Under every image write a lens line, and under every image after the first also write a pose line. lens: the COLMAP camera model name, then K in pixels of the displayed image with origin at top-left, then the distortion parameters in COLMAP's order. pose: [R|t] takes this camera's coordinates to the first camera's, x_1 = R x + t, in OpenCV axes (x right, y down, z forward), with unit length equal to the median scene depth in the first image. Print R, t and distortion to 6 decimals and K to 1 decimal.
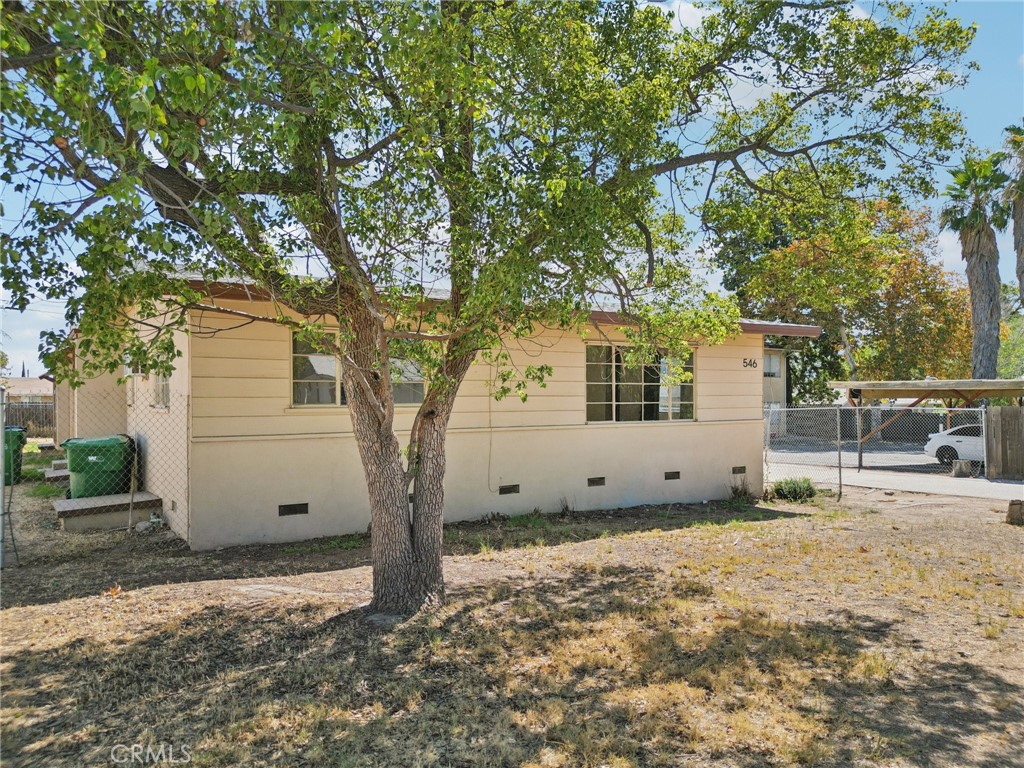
lens RADIAL K [[740.5, 0, 511.8], [0, 740.5, 383.8], [0, 0, 1]] dist [0.044476, -0.027079]
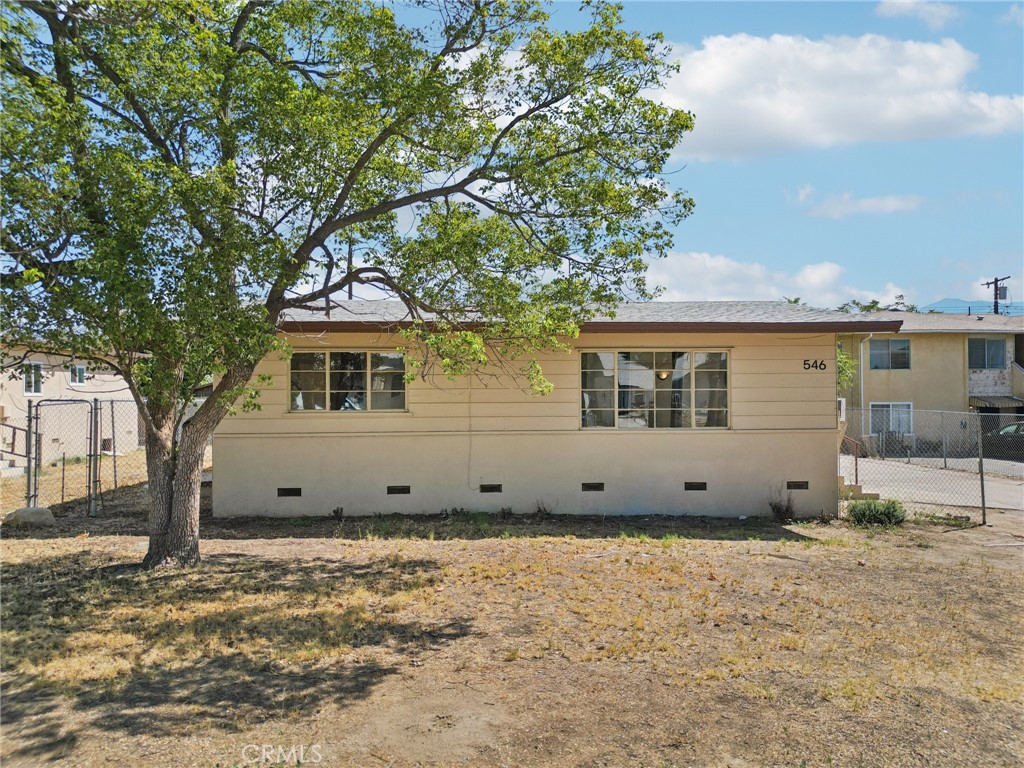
lens RADIAL K [[740.5, 0, 522.6], [0, 740.5, 386.0], [0, 0, 1]] dist [0.044476, -0.027079]
pose [[0.860723, -0.005649, -0.509042, 1.046362], [0.010891, 0.999914, 0.007319, -0.027550], [0.508957, -0.011844, 0.860710, 0.153578]]
